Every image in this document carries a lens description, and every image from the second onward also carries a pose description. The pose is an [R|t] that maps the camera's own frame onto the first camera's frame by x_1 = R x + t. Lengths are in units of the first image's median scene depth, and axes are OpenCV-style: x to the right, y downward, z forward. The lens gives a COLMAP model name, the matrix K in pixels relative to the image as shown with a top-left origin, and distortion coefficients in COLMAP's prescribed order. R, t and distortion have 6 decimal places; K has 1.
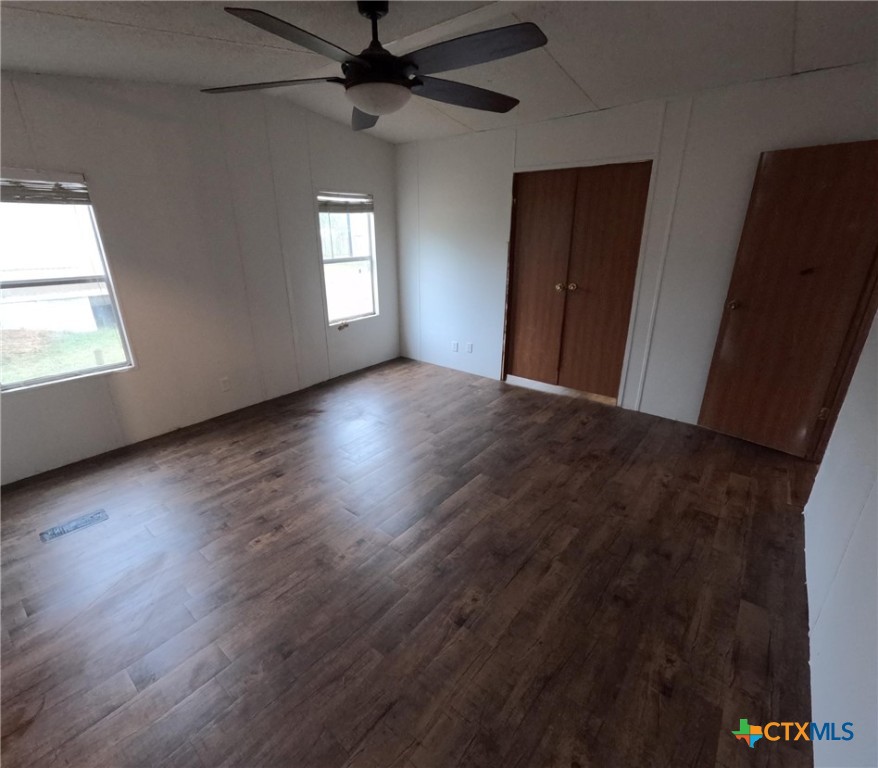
lens RADIAL K [[422.9, 0, 439.2], [0, 422.9, 382.7], [0, 0, 1]] dist [0.001289, 0.000758]
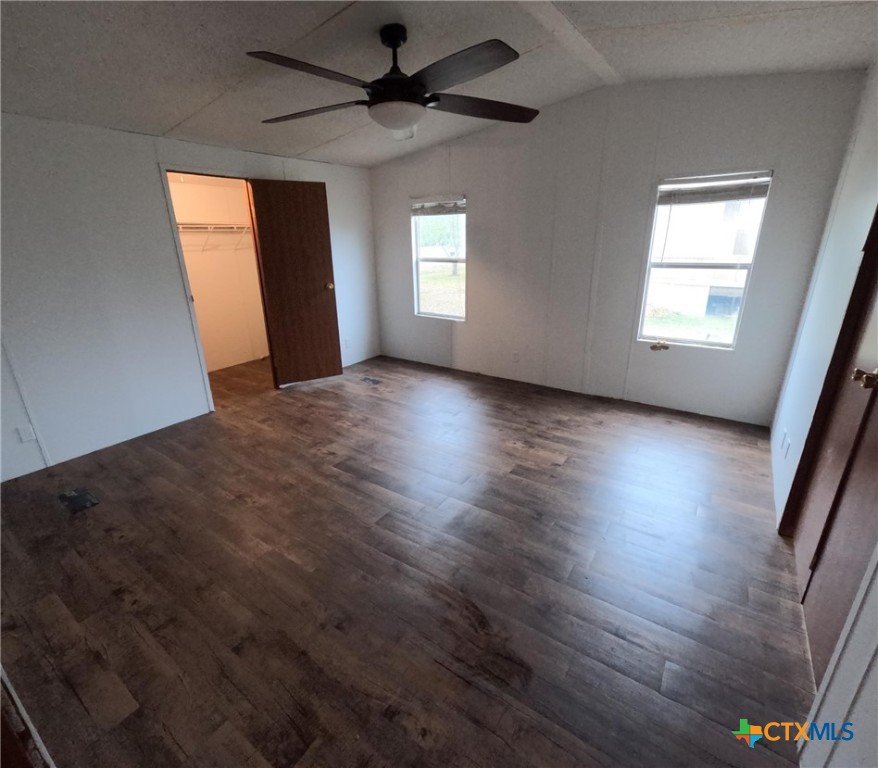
lens RADIAL K [[422.9, 0, 440.9], [0, 422.9, 386.1], [0, 0, 1]] dist [0.001289, 0.000758]
pose [[0.069409, 0.344055, -0.936380, 0.923801], [-0.321919, 0.896154, 0.305413, -0.318793], [0.944220, 0.280240, 0.172959, 0.881936]]
